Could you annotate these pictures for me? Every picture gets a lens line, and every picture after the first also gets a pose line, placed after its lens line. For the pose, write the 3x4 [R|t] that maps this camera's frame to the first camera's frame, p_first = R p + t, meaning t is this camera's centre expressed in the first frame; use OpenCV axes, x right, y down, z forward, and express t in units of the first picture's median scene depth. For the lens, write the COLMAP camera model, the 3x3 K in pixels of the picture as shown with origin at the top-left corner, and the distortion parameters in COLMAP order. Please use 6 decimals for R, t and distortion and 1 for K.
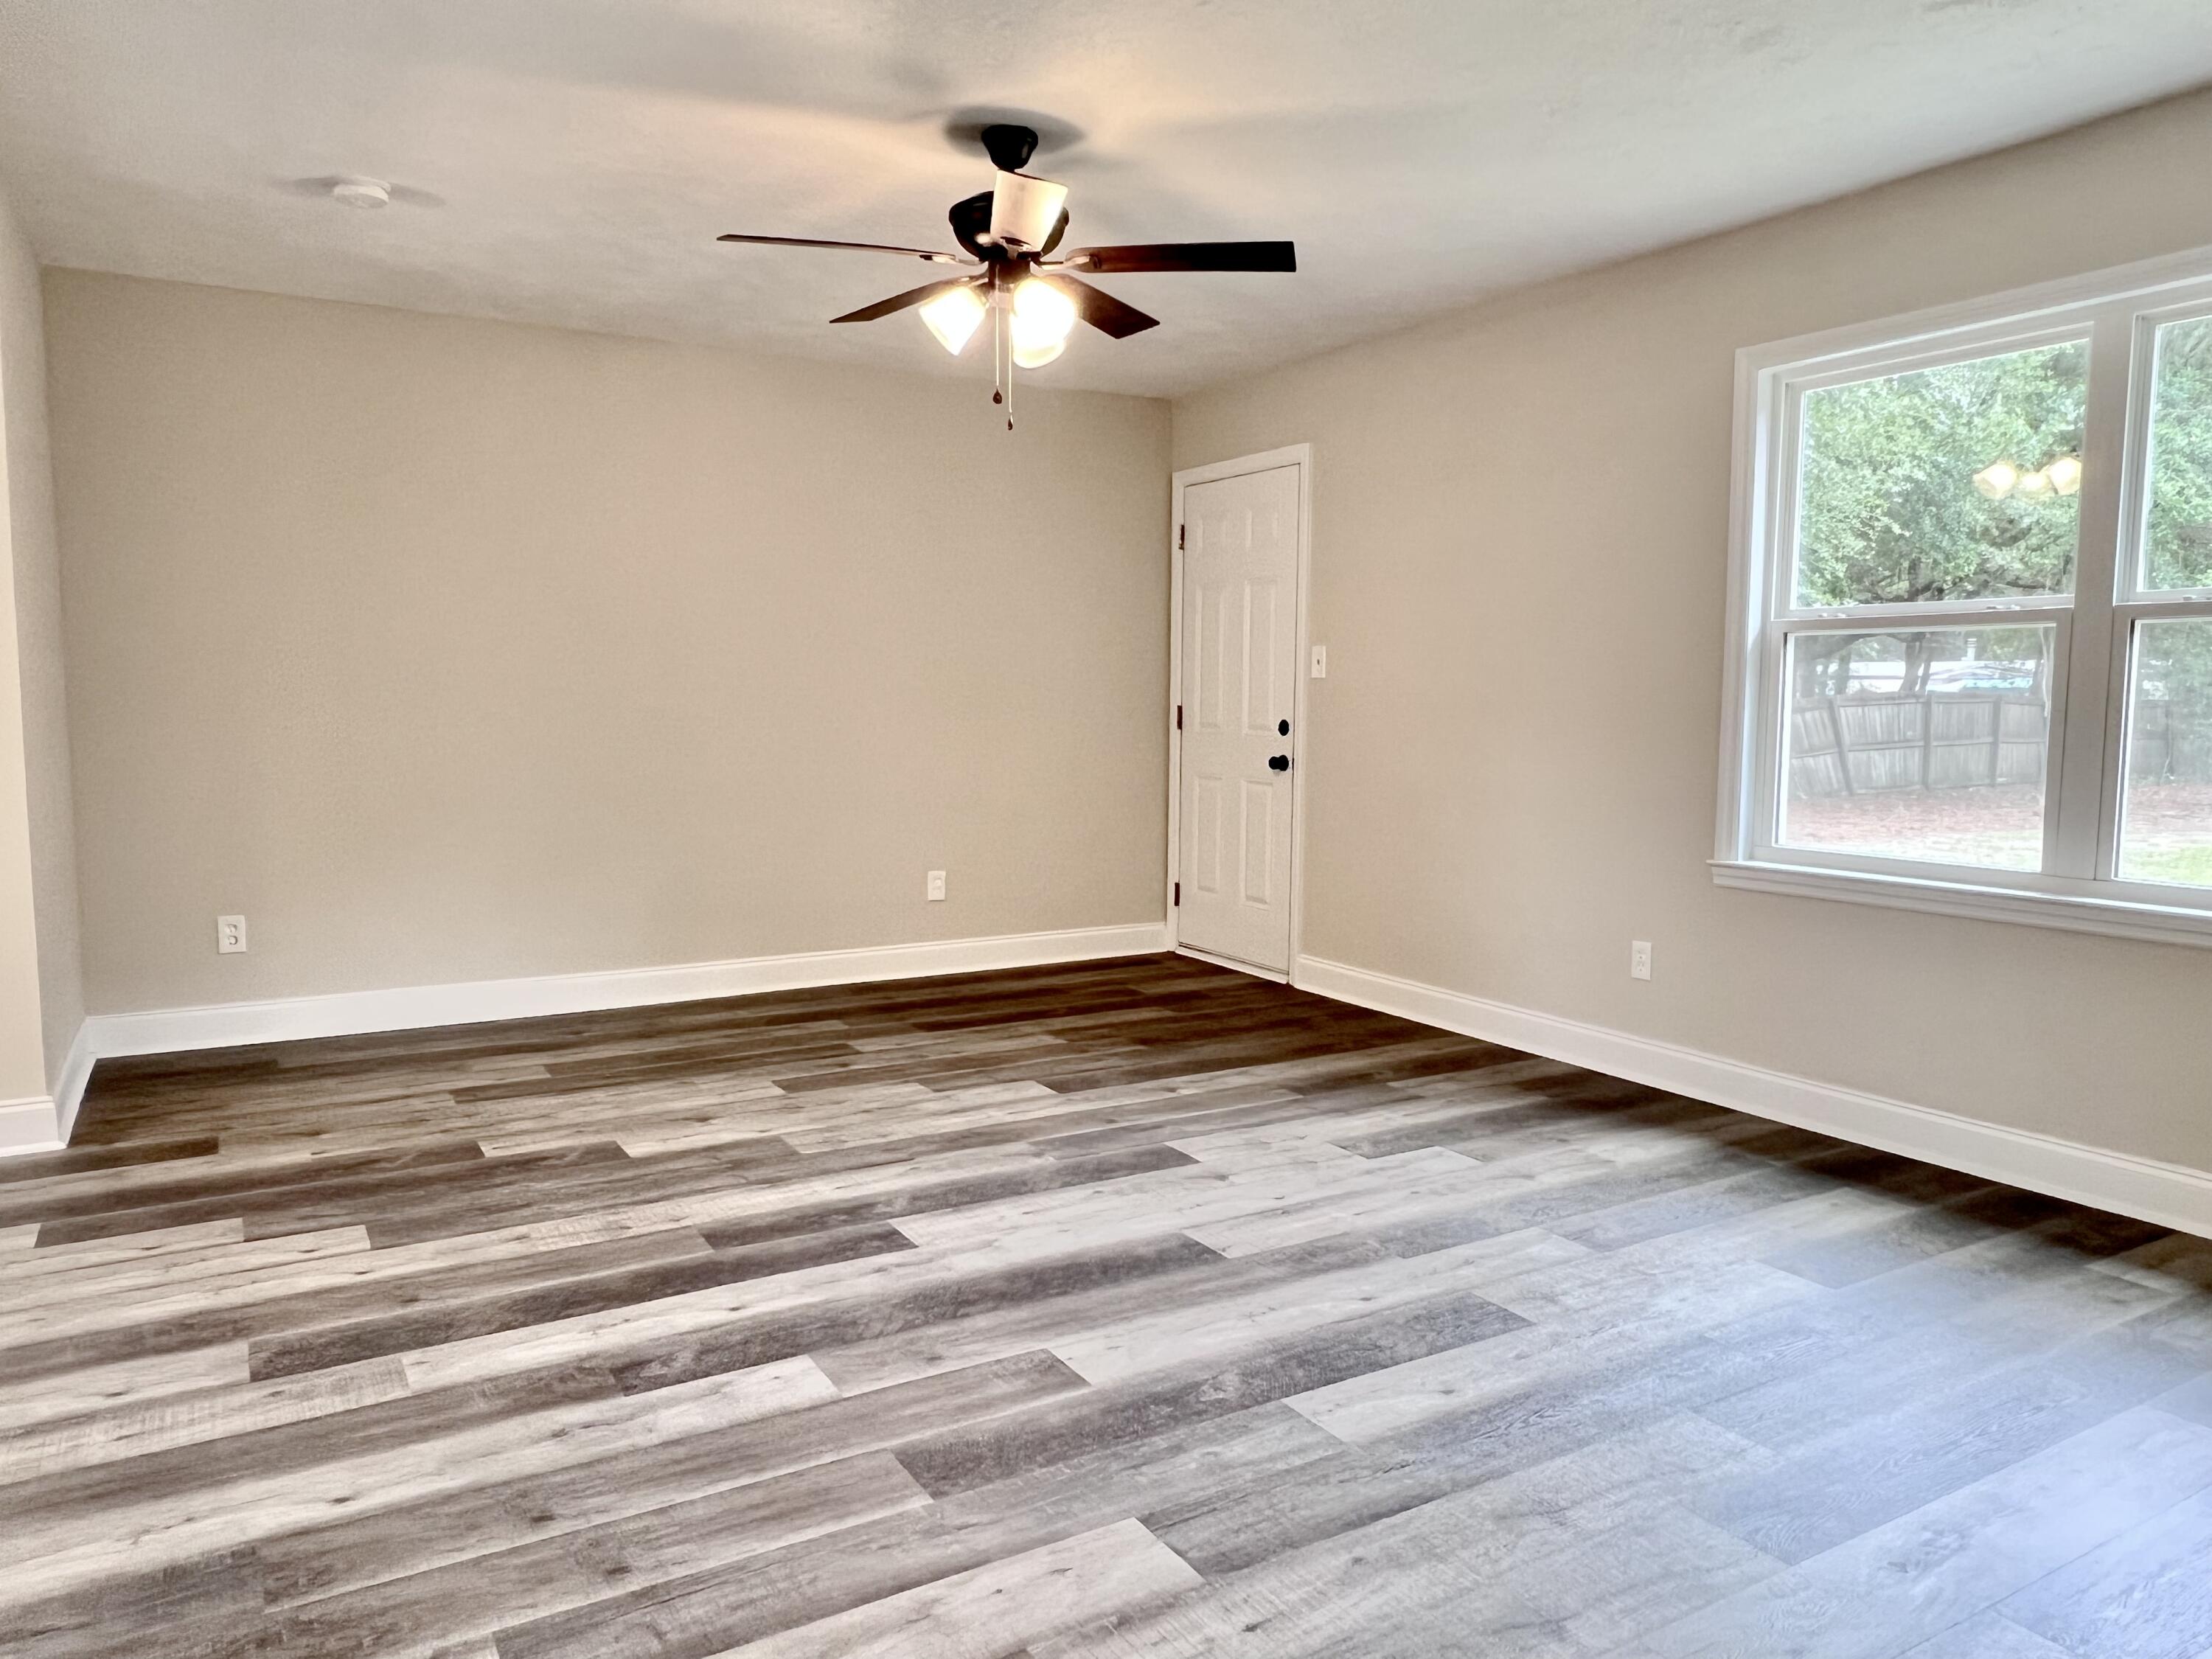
lens RADIAL K [[1480.3, 0, 1102.0], [0, 1480.3, 827.8], [0, 0, 1]] dist [-0.011342, -0.006878]
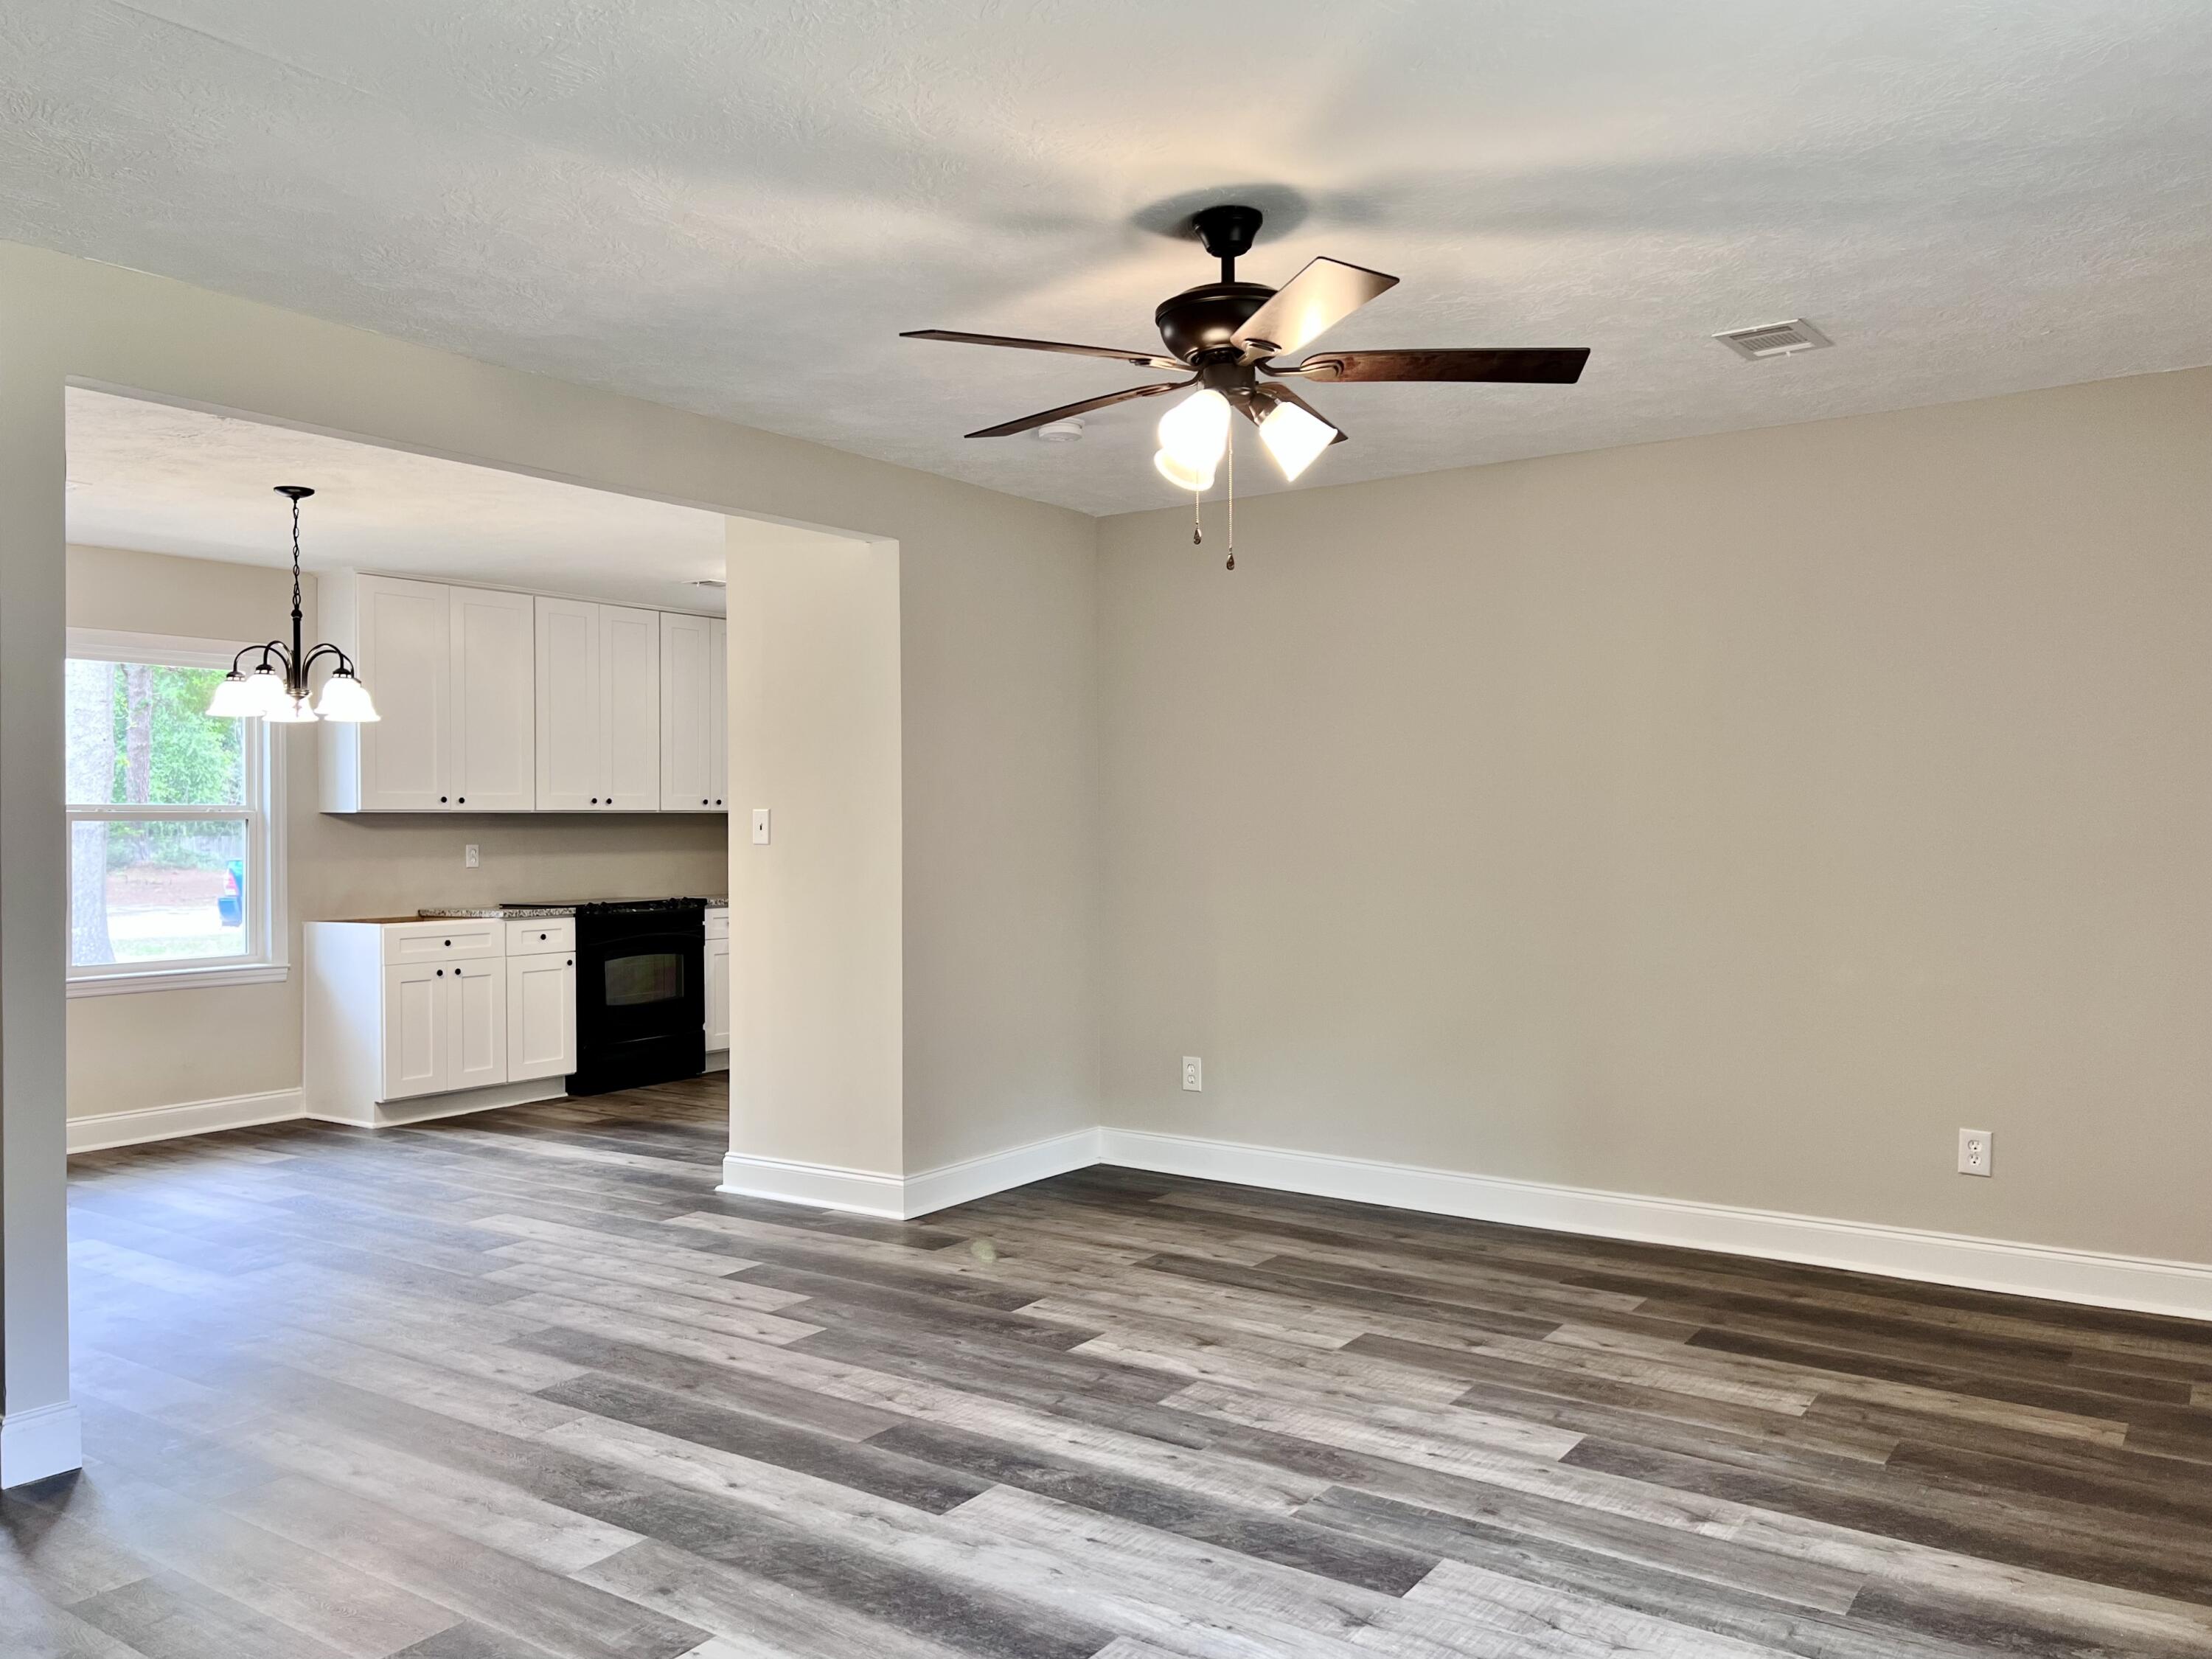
lens RADIAL K [[1704.9, 0, 1098.5], [0, 1704.9, 816.4], [0, 0, 1]] dist [0.027112, -0.017933]
pose [[0.424607, -0.000697, -0.905378, 0.703936], [-0.078299, 0.996225, -0.037488, -0.086303], [0.901986, 0.086808, 0.422949, 0.508101]]
